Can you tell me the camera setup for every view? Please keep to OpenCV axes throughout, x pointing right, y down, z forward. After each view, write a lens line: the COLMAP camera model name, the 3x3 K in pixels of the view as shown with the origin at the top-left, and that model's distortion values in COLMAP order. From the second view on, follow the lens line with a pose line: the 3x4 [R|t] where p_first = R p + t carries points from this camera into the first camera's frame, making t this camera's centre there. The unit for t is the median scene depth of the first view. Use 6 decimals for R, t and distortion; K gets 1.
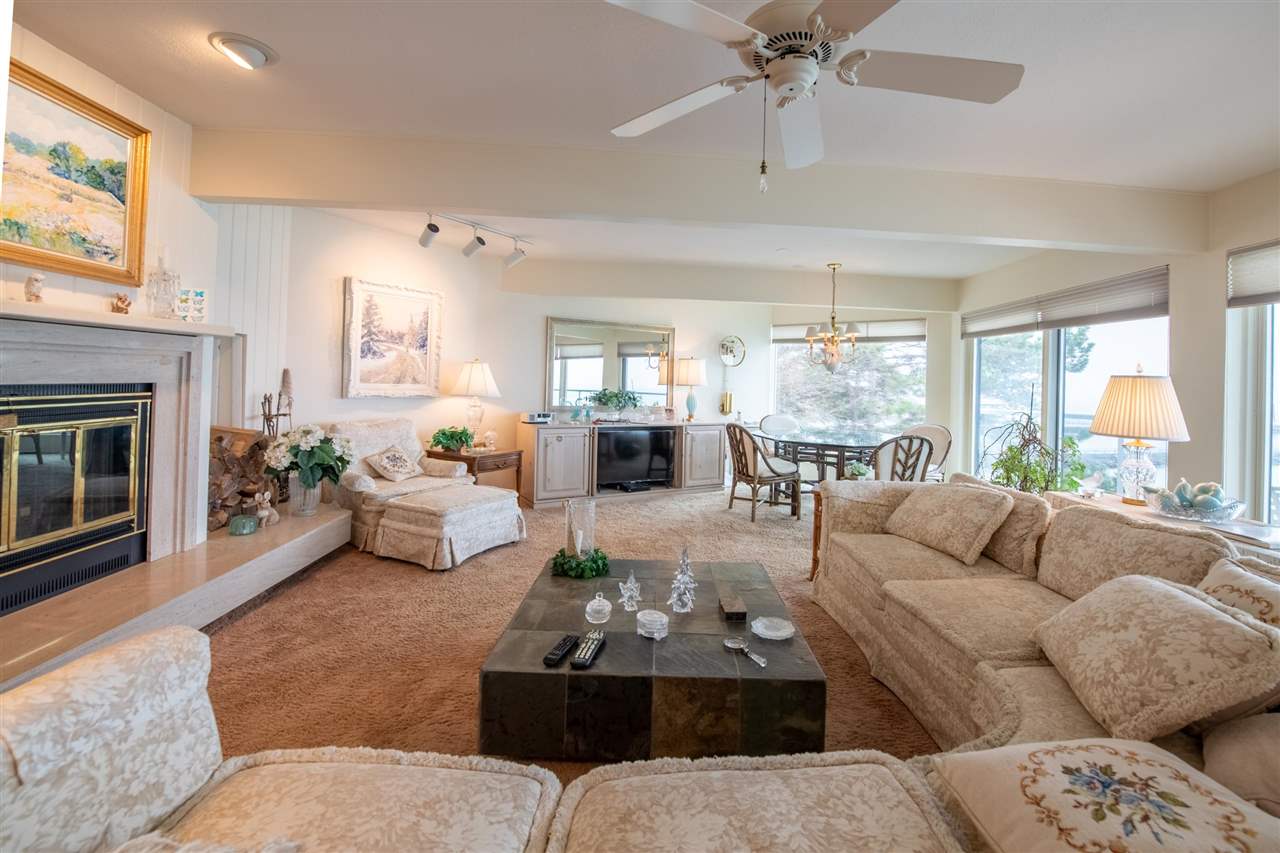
lens RADIAL K [[546.8, 0, 640.1], [0, 546.8, 379.0], [0, 0, 1]] dist [-0.015339, -0.000508]
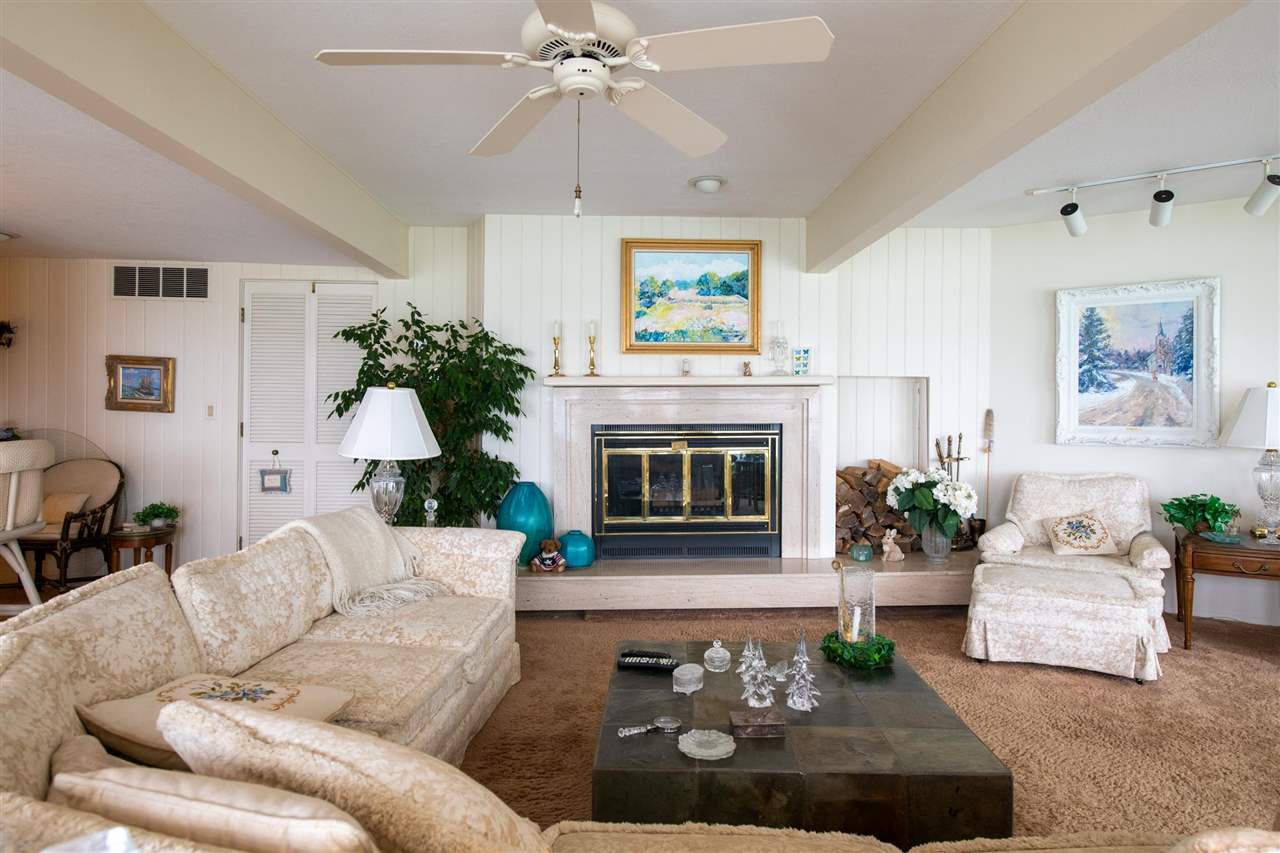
lens RADIAL K [[745.8, 0, 647.5], [0, 745.8, 415.1], [0, 0, 1]] dist [0.000263, -0.000960]
pose [[-0.016751, -0.020477, -0.999650, 0.783369], [0.002023, 0.999788, -0.020514, 0.019834], [0.999858, -0.002366, -0.016706, 0.579618]]
